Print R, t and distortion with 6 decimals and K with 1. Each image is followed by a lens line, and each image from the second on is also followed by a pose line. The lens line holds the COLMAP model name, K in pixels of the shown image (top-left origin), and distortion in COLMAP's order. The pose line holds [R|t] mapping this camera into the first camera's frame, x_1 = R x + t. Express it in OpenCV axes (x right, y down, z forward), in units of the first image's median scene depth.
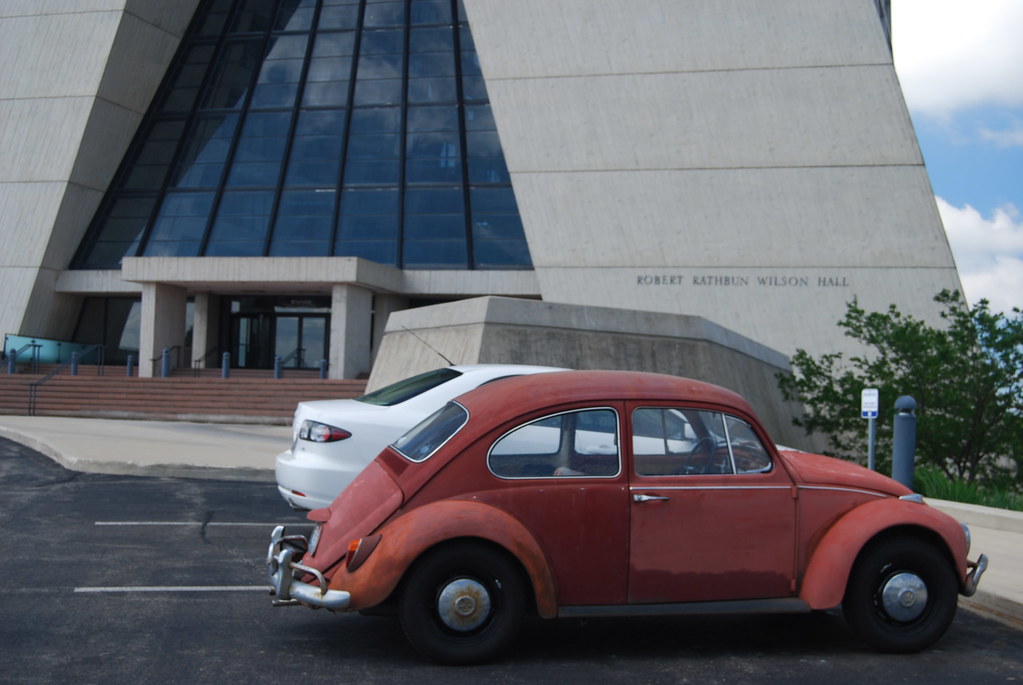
lens RADIAL K [[1487.6, 0, 523.4], [0, 1487.6, 343.4], [0, 0, 1]] dist [-0.025551, -0.030719]
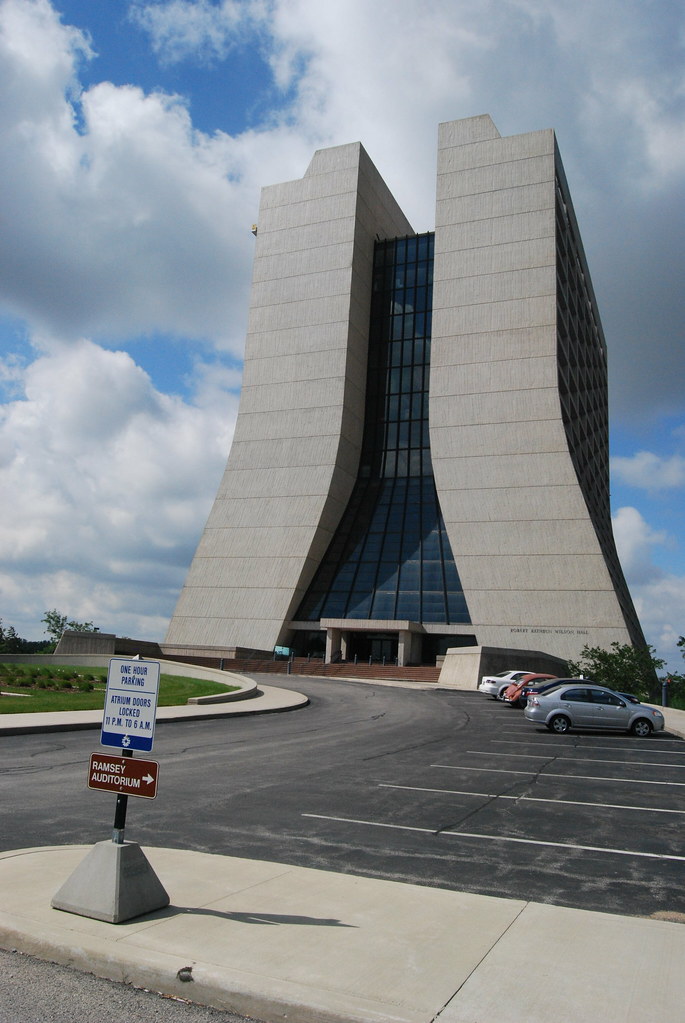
lens RADIAL K [[794.6, 0, 354.3], [0, 794.6, 509.1], [0, 0, 1]] dist [-0.095282, 0.036039]
pose [[0.996178, 0.002119, -0.087323, -0.114407], [-0.016261, 0.986728, -0.161563, -0.030764], [0.085822, 0.162366, 0.982991, -0.671635]]
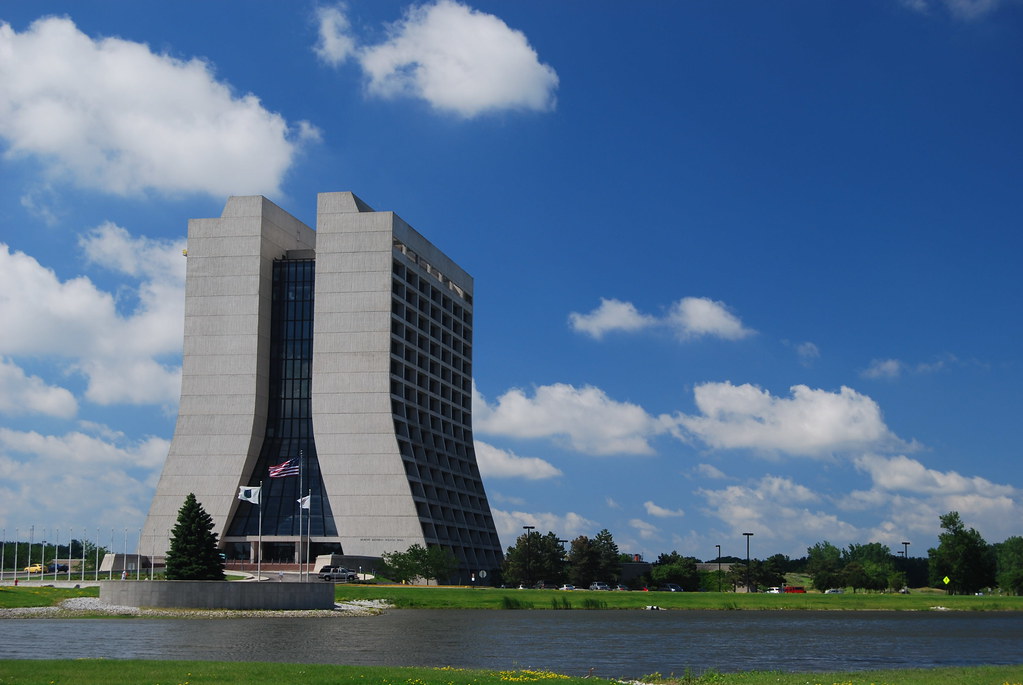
lens RADIAL K [[1624.8, 0, 511.5], [0, 1624.8, 342.5], [0, 0, 1]] dist [-0.039645, -0.004106]
pose [[0.994390, -0.010758, 0.105223, 0.023287], [0.020007, 0.995987, -0.087235, -0.279295], [-0.103863, 0.088851, 0.990615, -5.683677]]
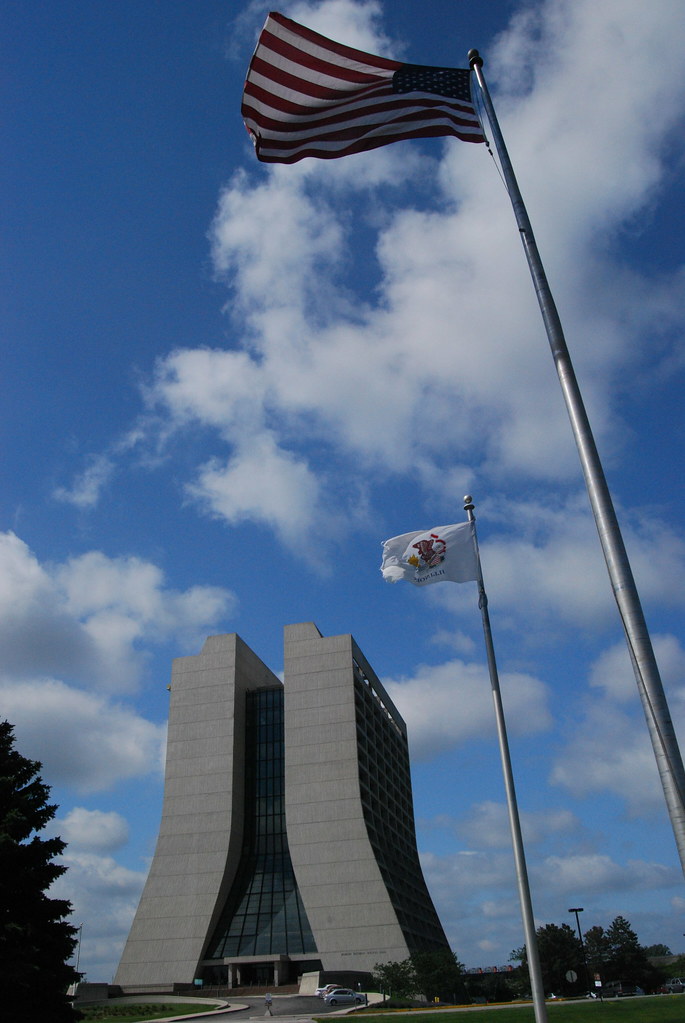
lens RADIAL K [[794.6, 0, 354.3], [0, 794.6, 509.1], [0, 0, 1]] dist [-0.095282, 0.036039]
pose [[0.993477, -0.034029, 0.108839, -0.130374], [0.082909, 0.870843, -0.484519, -0.109645], [-0.078294, 0.490383, 0.867983, -2.348277]]
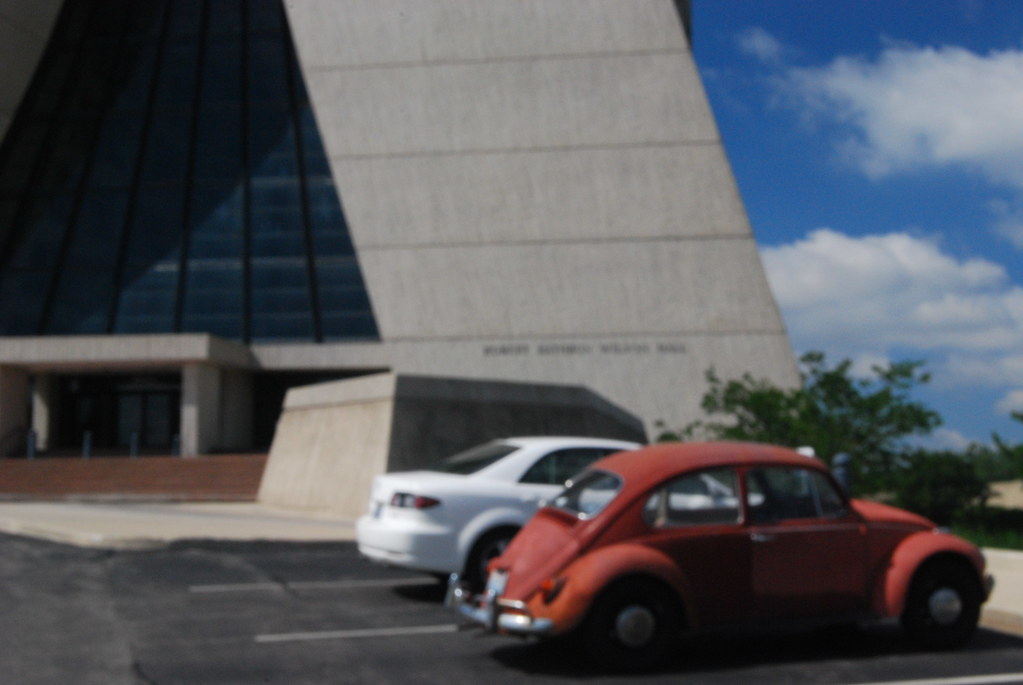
lens RADIAL K [[1511.0, 0, 511.5], [0, 1511.0, 342.5], [0, 0, 1]] dist [-0.048726, -0.023722]
pose [[0.991028, -0.022464, 0.131752, -0.057561], [0.028384, 0.998662, -0.043232, -0.003033], [-0.130604, 0.046584, 0.990340, -0.053738]]
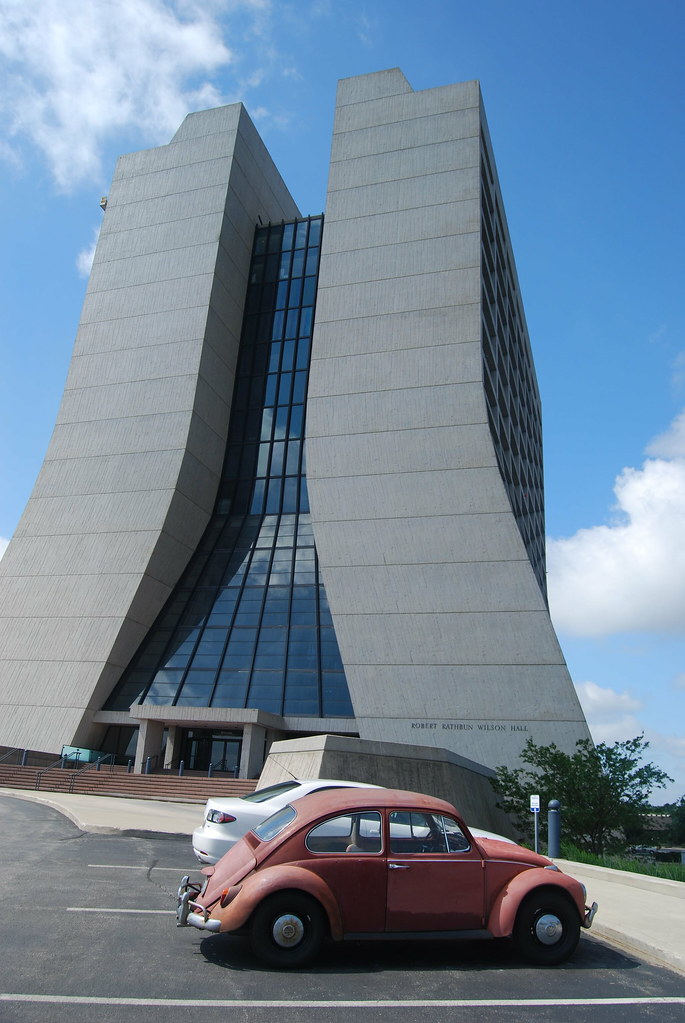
lens RADIAL K [[794.6, 0, 354.3], [0, 794.6, 509.1], [0, 0, 1]] dist [-0.095282, 0.036039]
pose [[0.999725, 0.023187, -0.003636, 0.005041], [-0.023203, 0.953123, -0.301692, -0.003251], [-0.003530, 0.301693, 0.953398, 0.002311]]
